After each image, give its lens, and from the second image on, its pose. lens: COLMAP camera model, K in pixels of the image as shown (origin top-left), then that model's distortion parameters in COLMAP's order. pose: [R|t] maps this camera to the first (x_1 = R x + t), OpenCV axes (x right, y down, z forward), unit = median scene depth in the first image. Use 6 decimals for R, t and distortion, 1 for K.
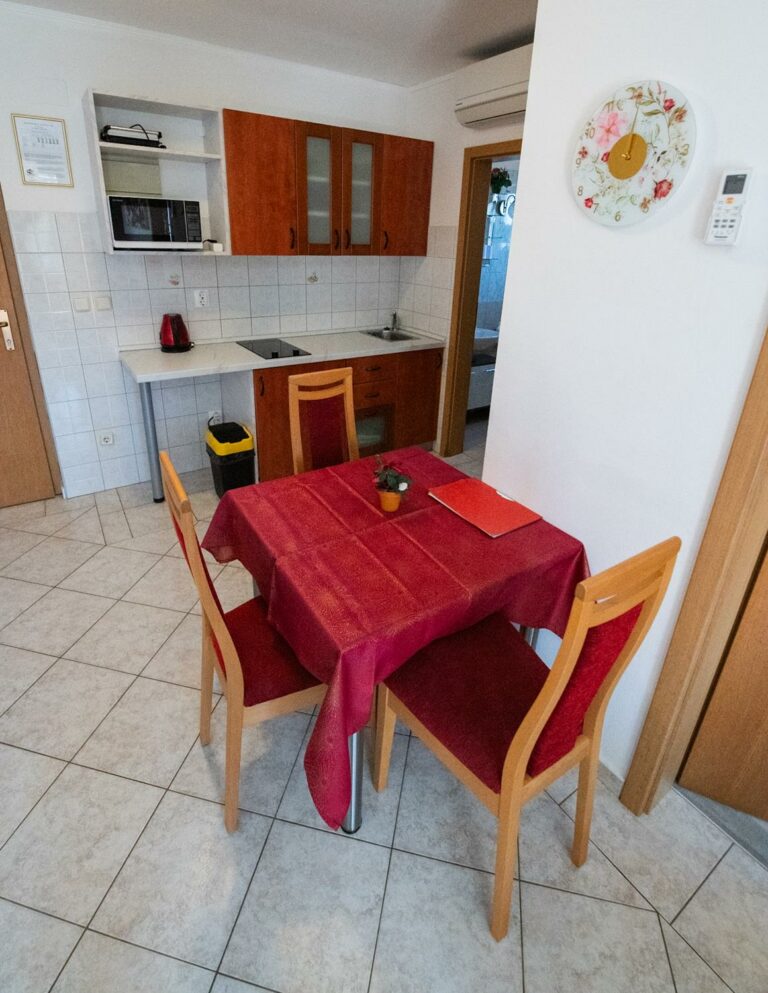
lens RADIAL K [[516.7, 0, 382.2], [0, 516.7, 418.6], [0, 0, 1]] dist [-0.005107, -0.001358]
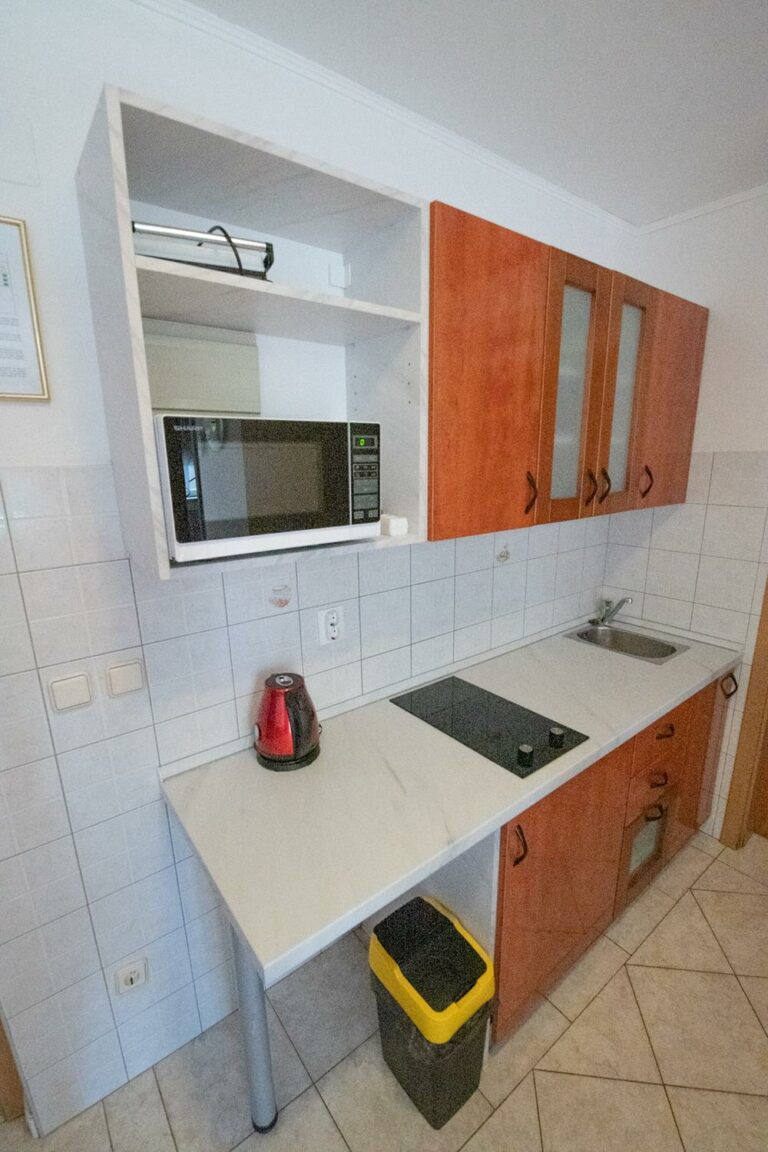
lens RADIAL K [[501.5, 0, 384.0], [0, 501.5, 576.0], [0, 0, 1]] dist [-0.001239, -0.010059]
pose [[0.996665, -0.064002, 0.050628, -0.350907], [0.069360, 0.991248, -0.112328, -0.243272], [-0.042996, 0.115465, 0.992381, 0.587201]]
